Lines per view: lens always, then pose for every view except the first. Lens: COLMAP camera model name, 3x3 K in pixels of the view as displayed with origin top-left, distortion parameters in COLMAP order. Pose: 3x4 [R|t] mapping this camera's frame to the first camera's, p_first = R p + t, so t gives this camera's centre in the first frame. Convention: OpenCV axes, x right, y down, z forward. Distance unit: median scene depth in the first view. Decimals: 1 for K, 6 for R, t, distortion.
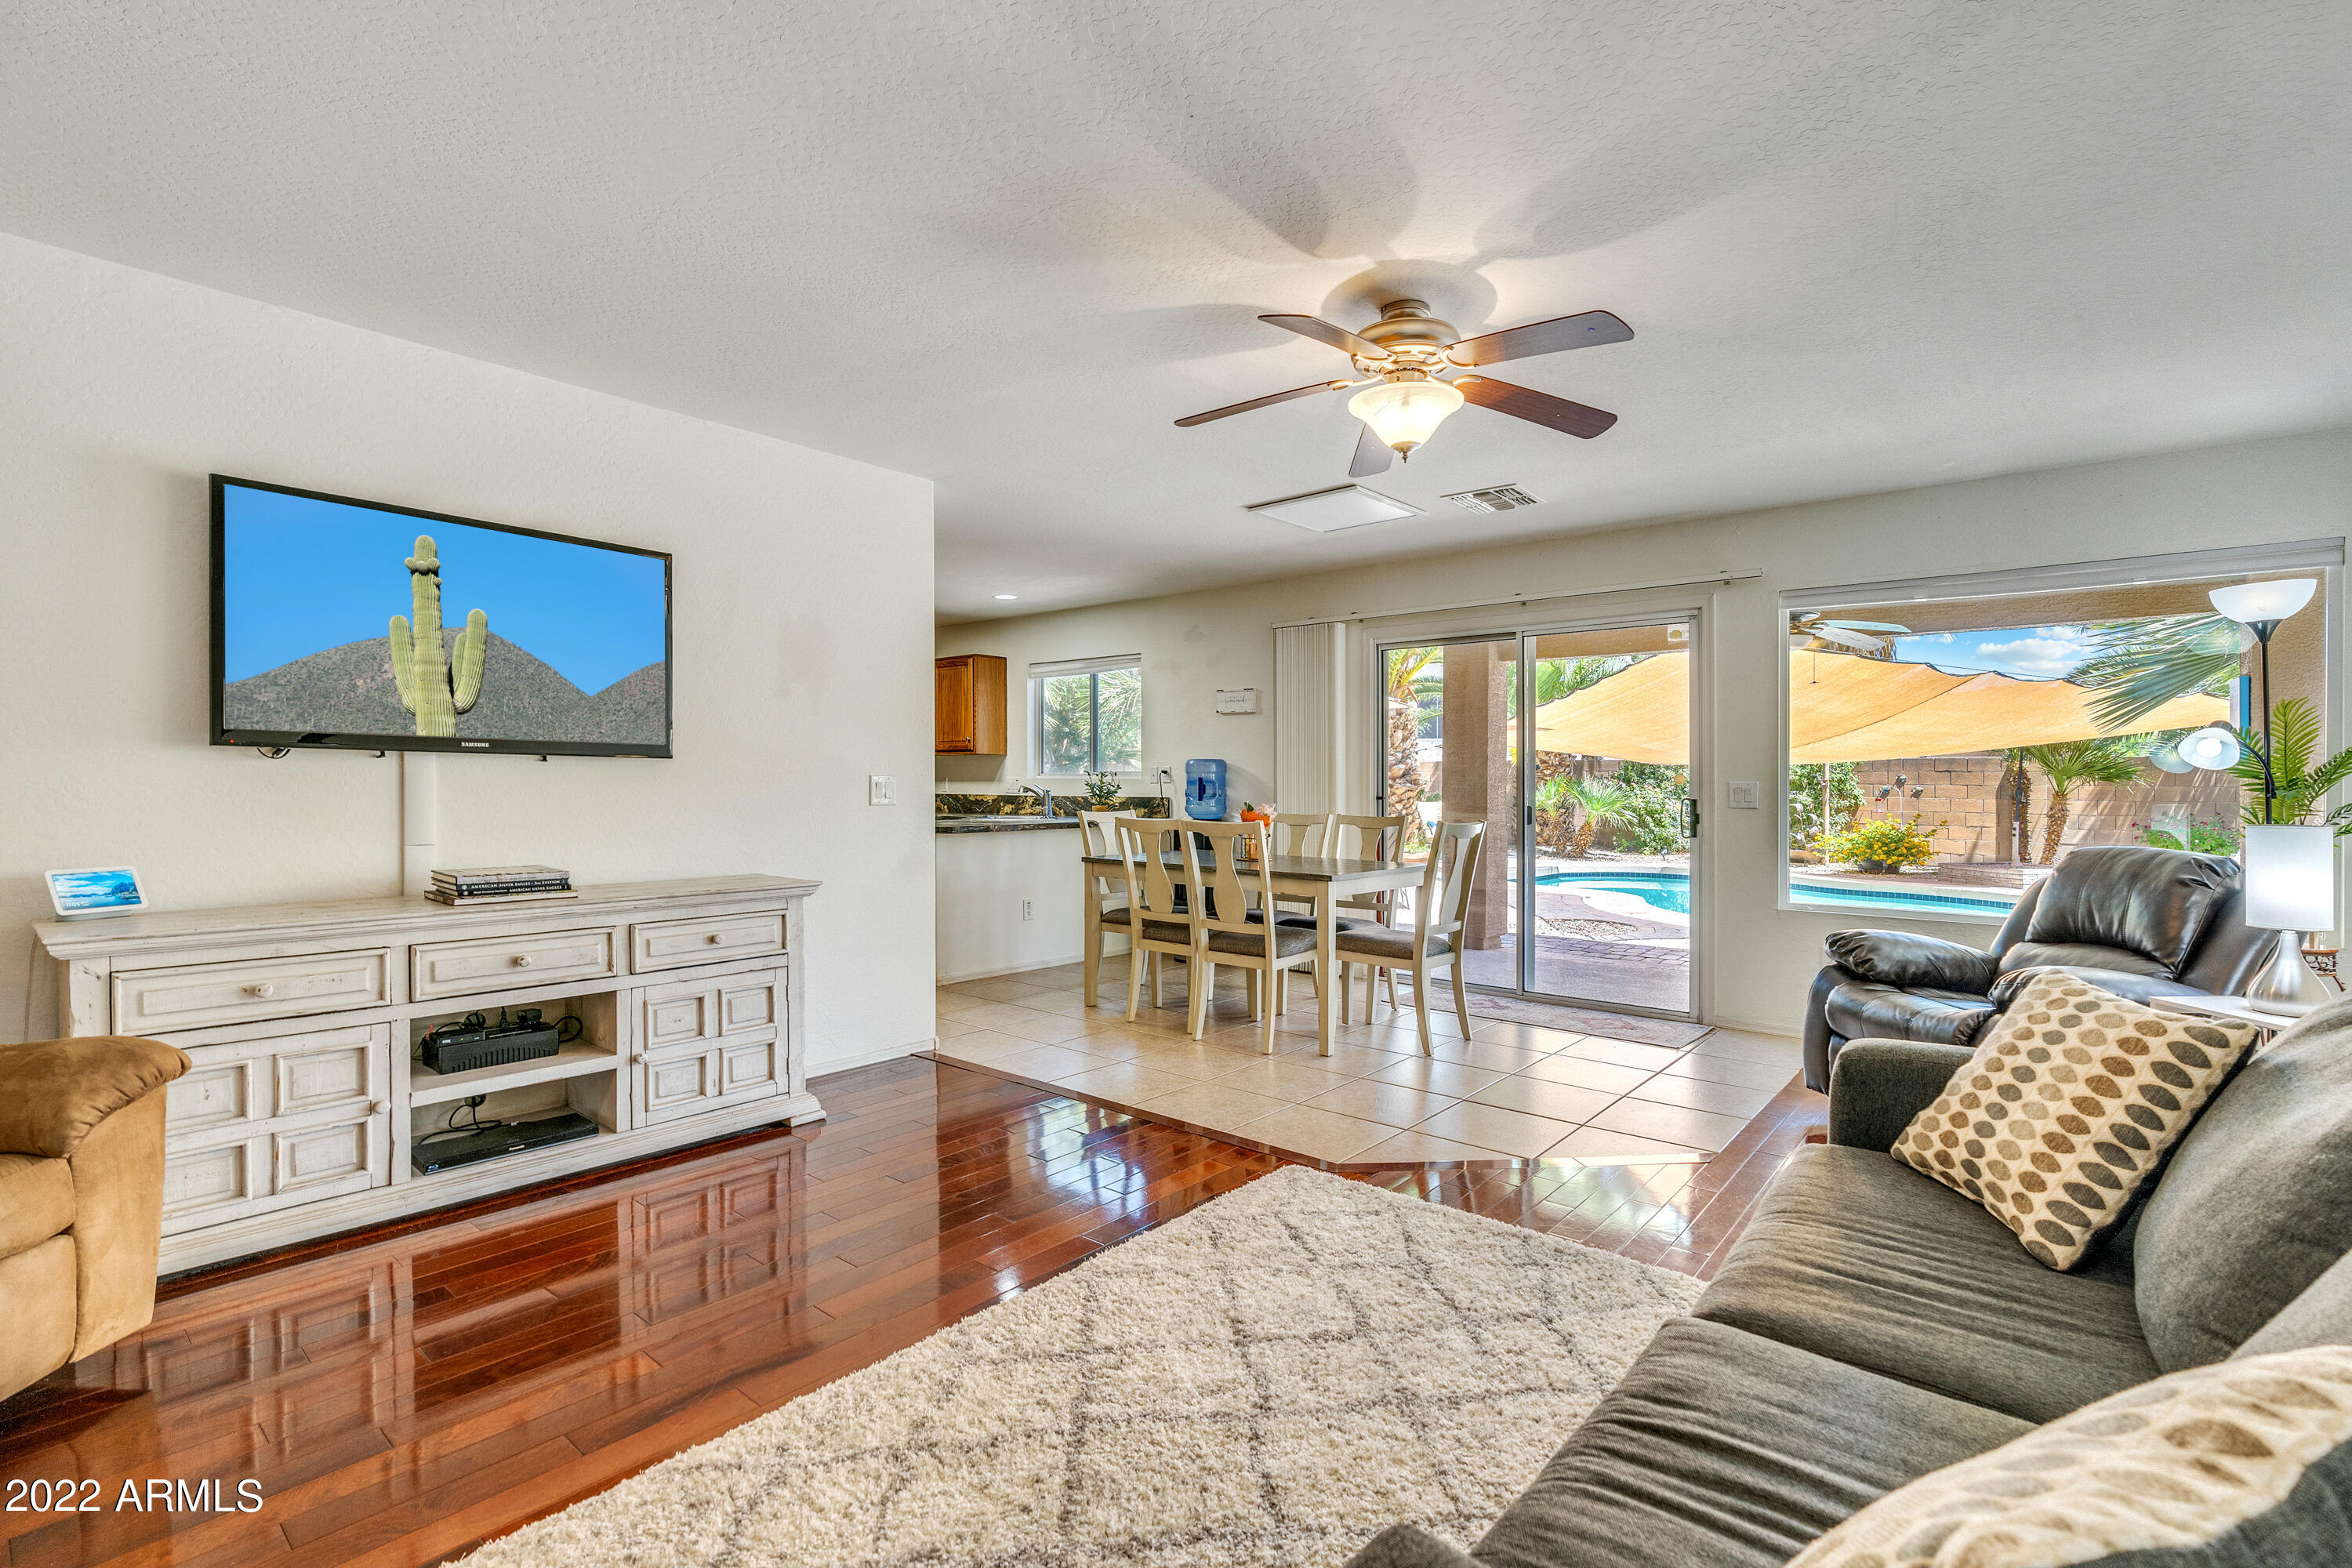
lens RADIAL K [[1070.0, 0, 1181.0], [0, 1070.0, 799.4], [0, 0, 1]] dist [-0.005562, 0.002141]
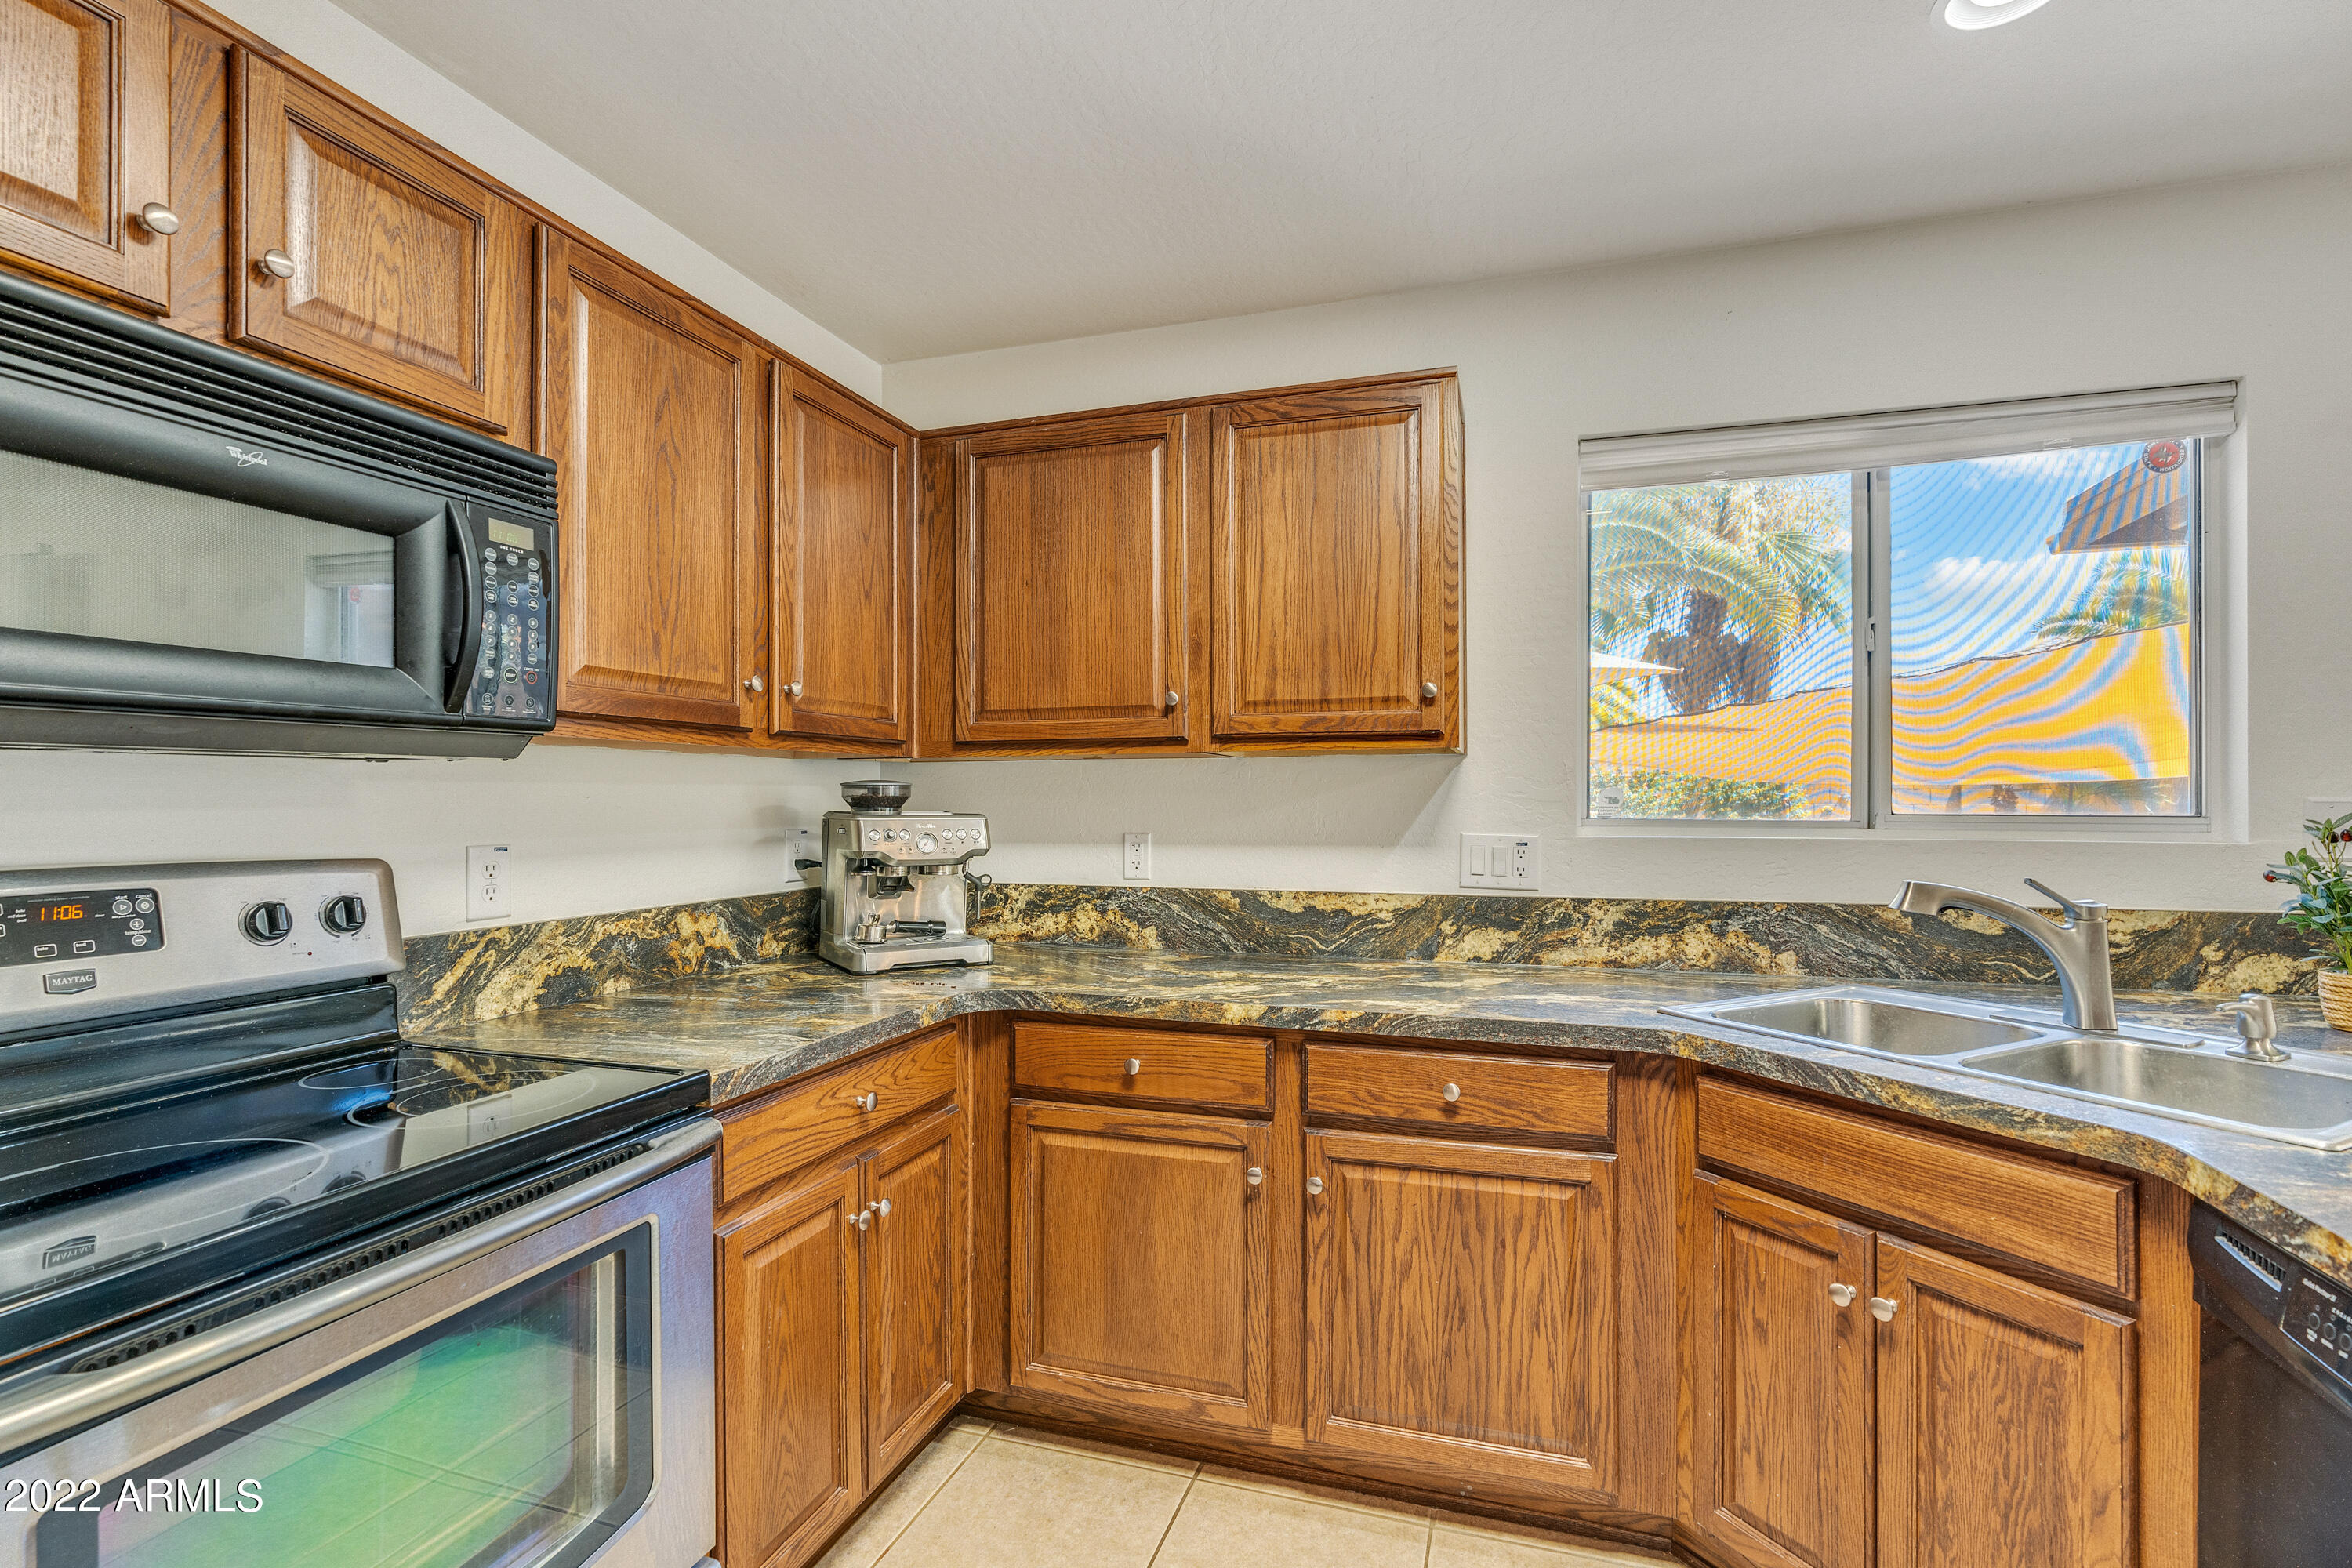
lens RADIAL K [[1070.0, 0, 1187.6], [0, 1070.0, 796.2], [0, 0, 1]] dist [-0.005562, 0.002141]
pose [[0.925545, -0.003539, 0.378621, -0.390482], [0.010382, 0.999818, -0.016033, -0.030508], [-0.378495, 0.018770, 0.925413, 0.875991]]
